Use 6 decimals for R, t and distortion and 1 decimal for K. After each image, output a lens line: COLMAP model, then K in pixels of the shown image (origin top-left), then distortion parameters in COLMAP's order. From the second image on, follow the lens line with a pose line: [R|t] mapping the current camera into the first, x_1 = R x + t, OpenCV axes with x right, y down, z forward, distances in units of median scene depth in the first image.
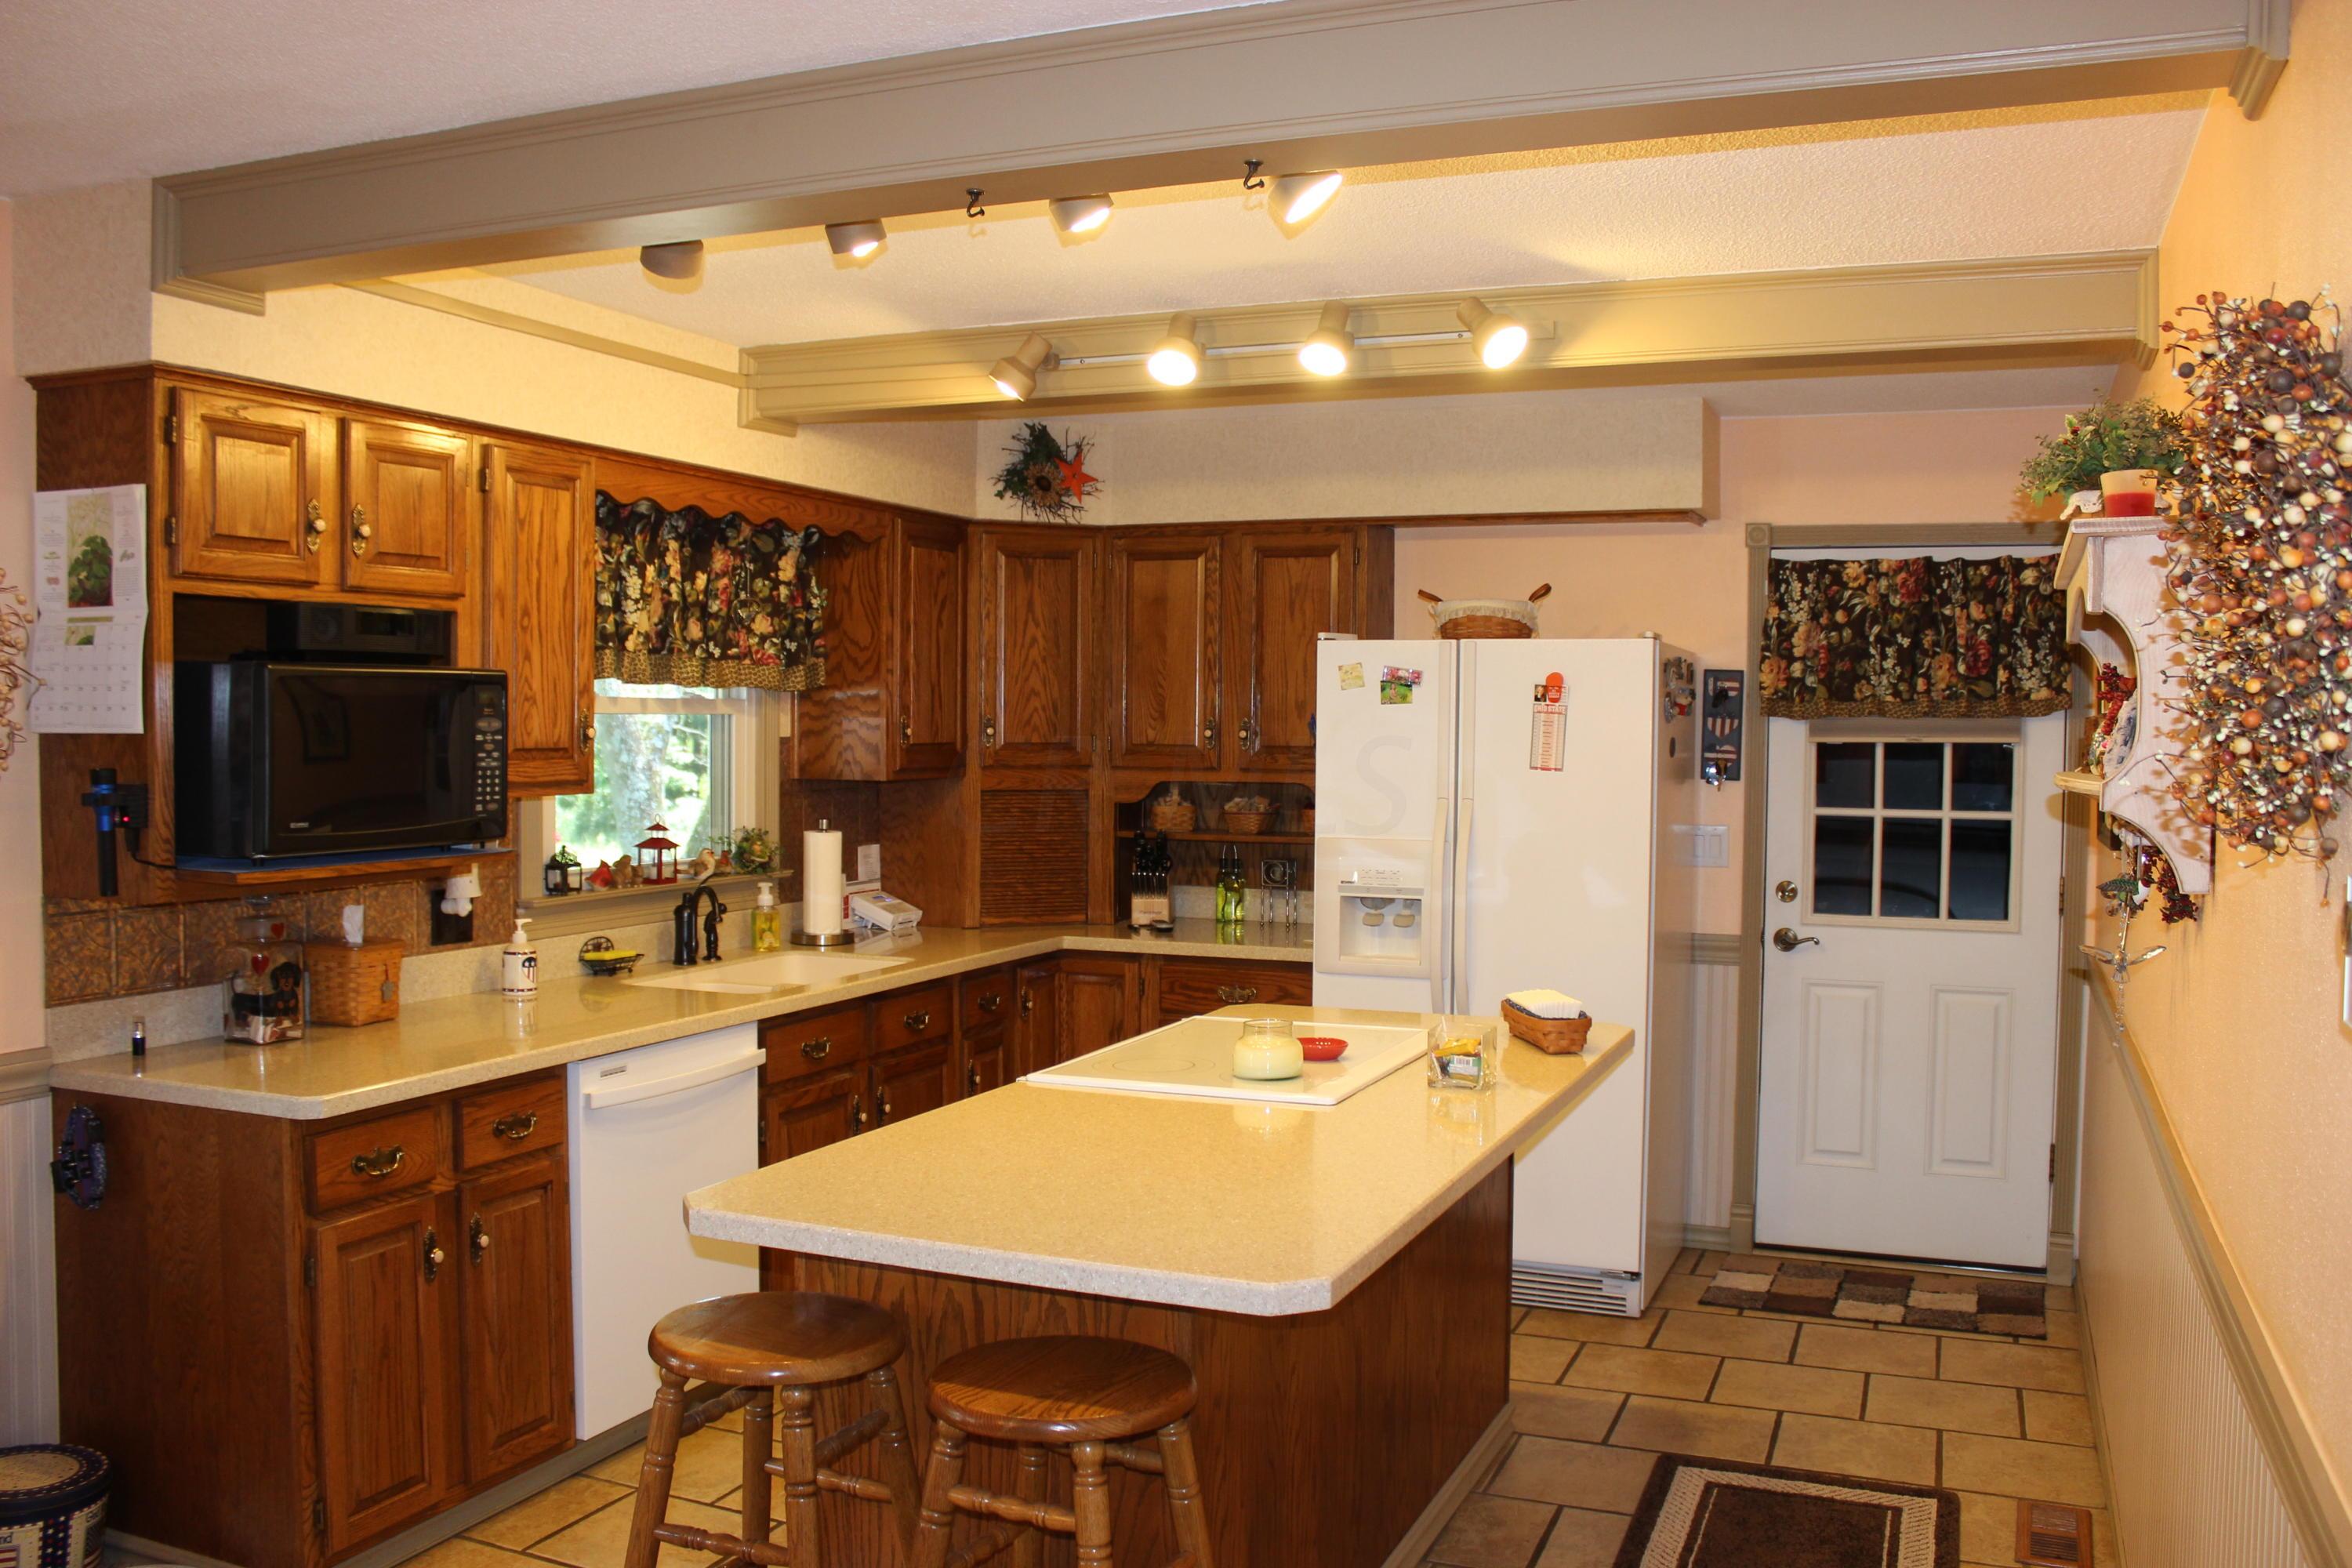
lens RADIAL K [[1947.9, 0, 1188.2], [0, 1947.9, 792.0], [0, 0, 1]] dist [-0.168687, 0.155299]
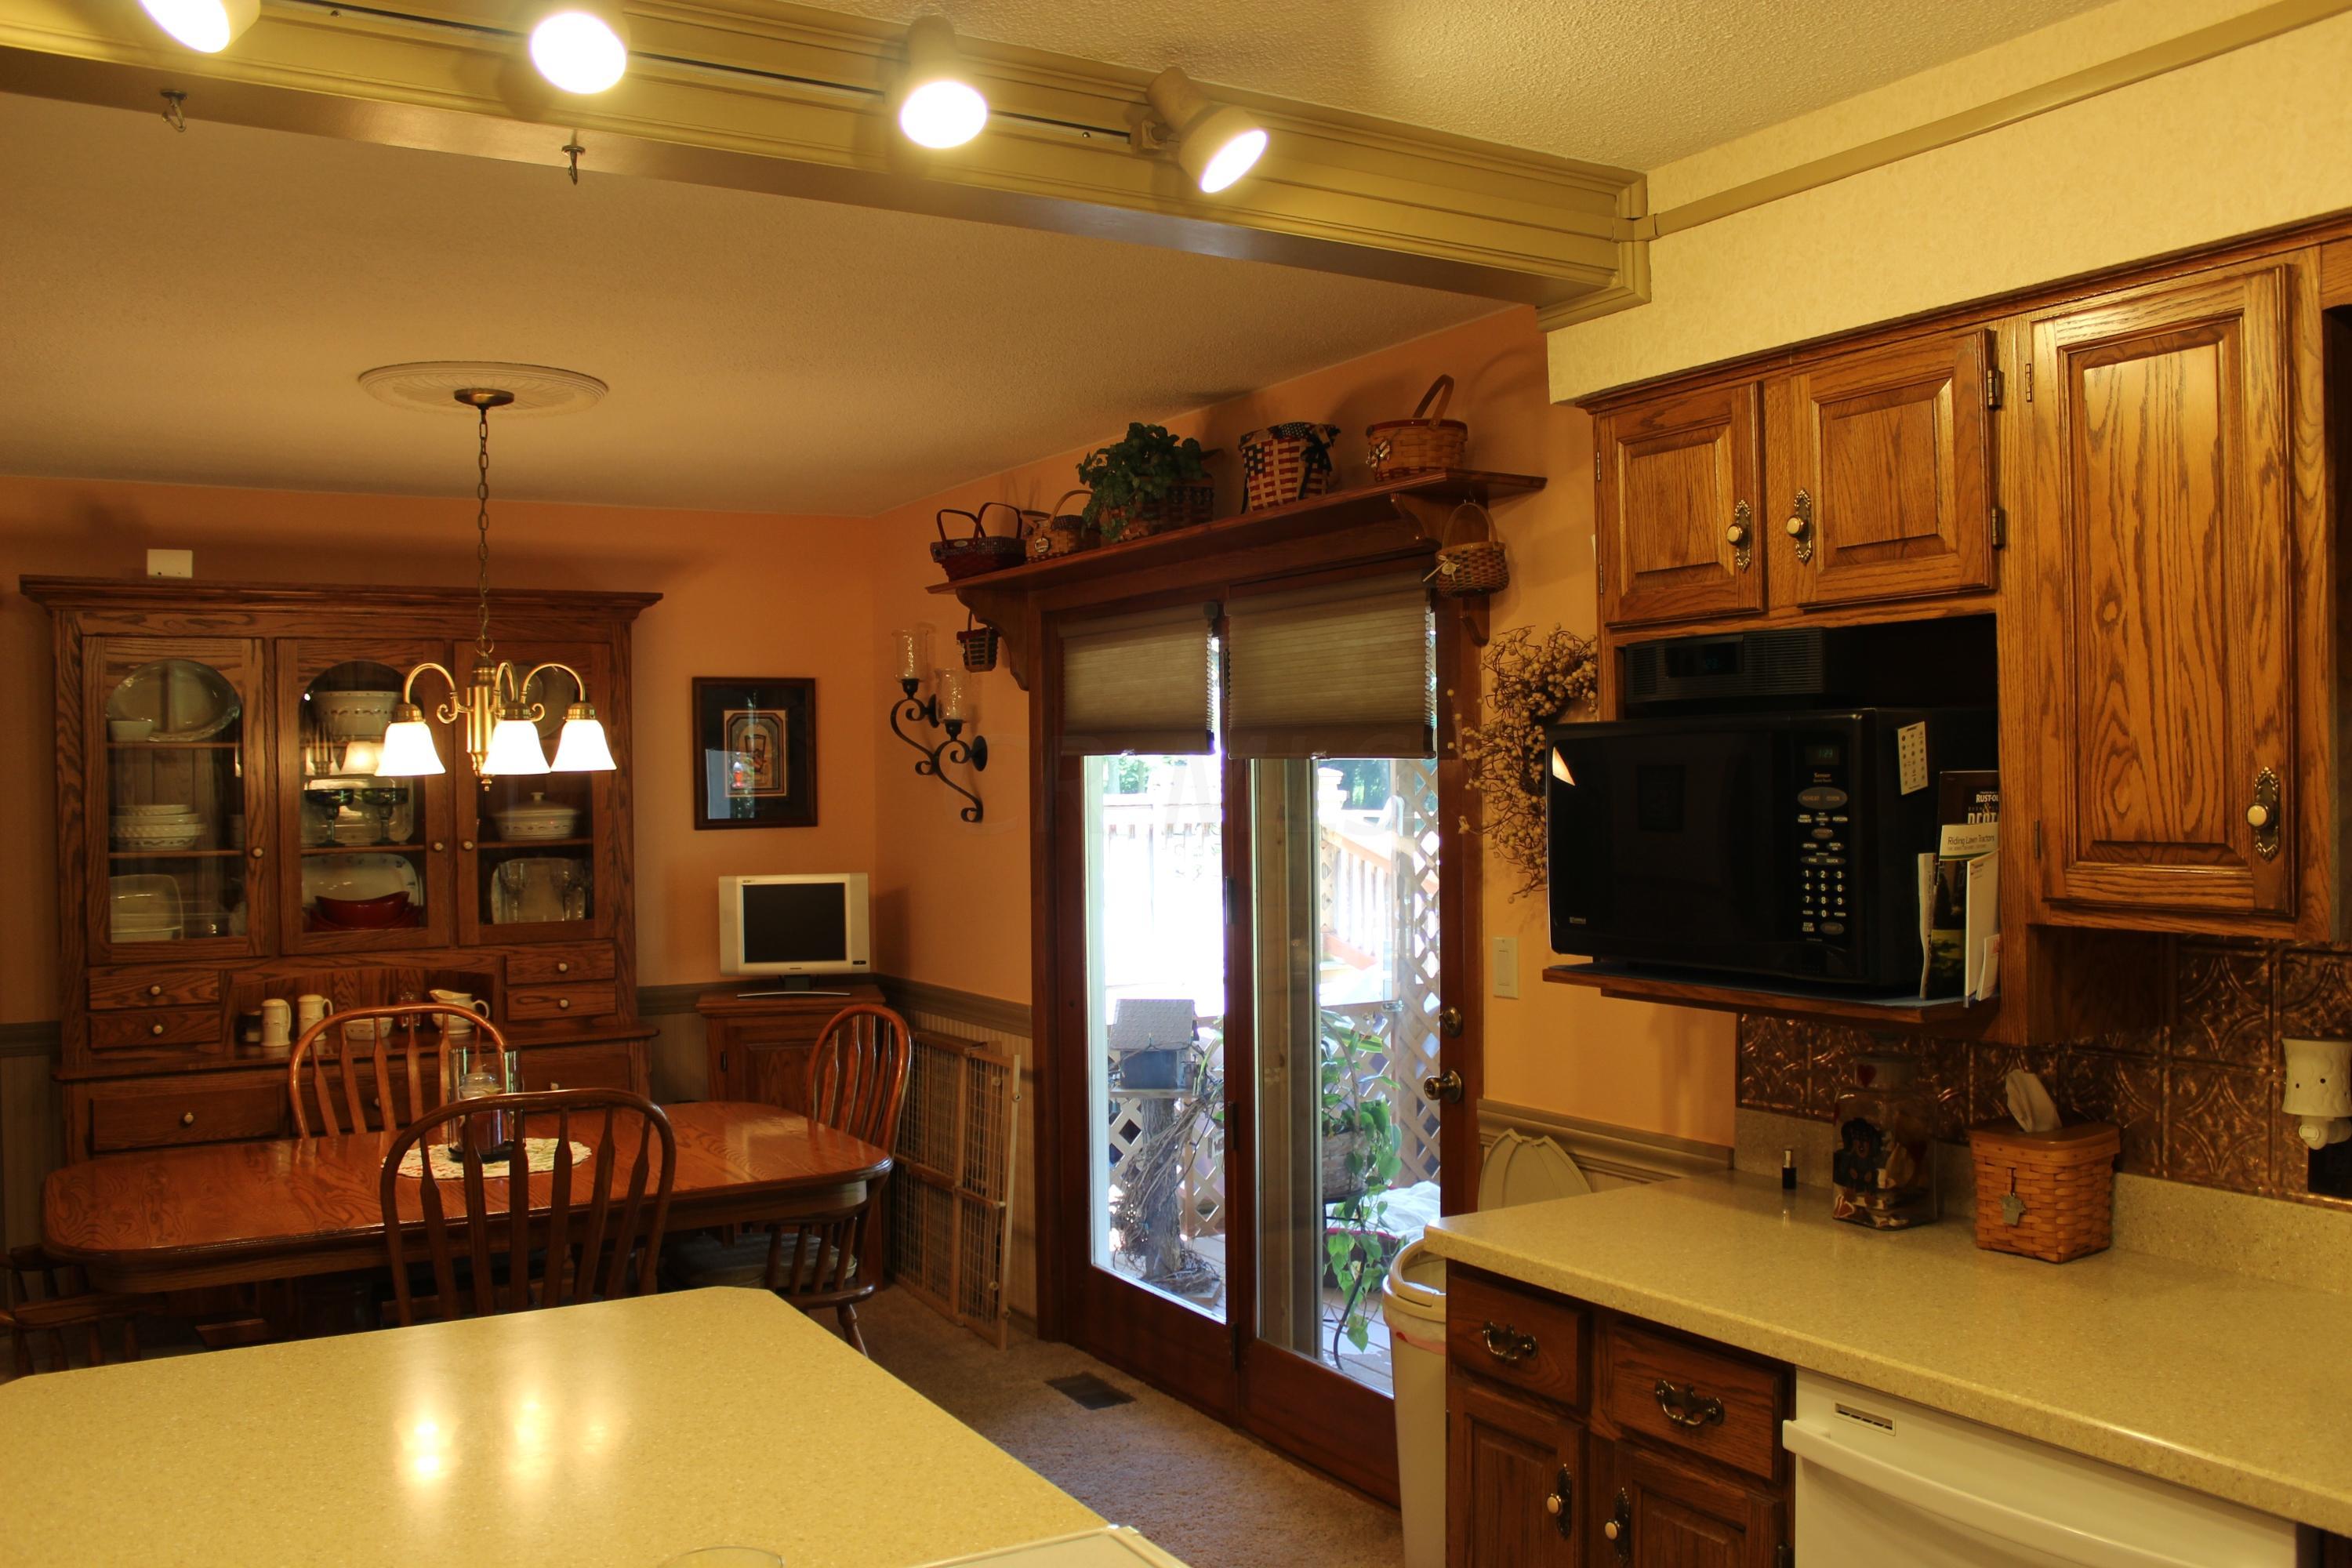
lens RADIAL K [[1947.9, 0, 1188.2], [0, 1947.9, 792.0], [0, 0, 1]] dist [-0.168687, 0.155299]
pose [[-0.600039, 0.003294, -0.799964, 0.270262], [-0.022383, 0.999531, 0.020904, -0.045941], [0.799657, 0.030449, -0.599684, 1.208750]]
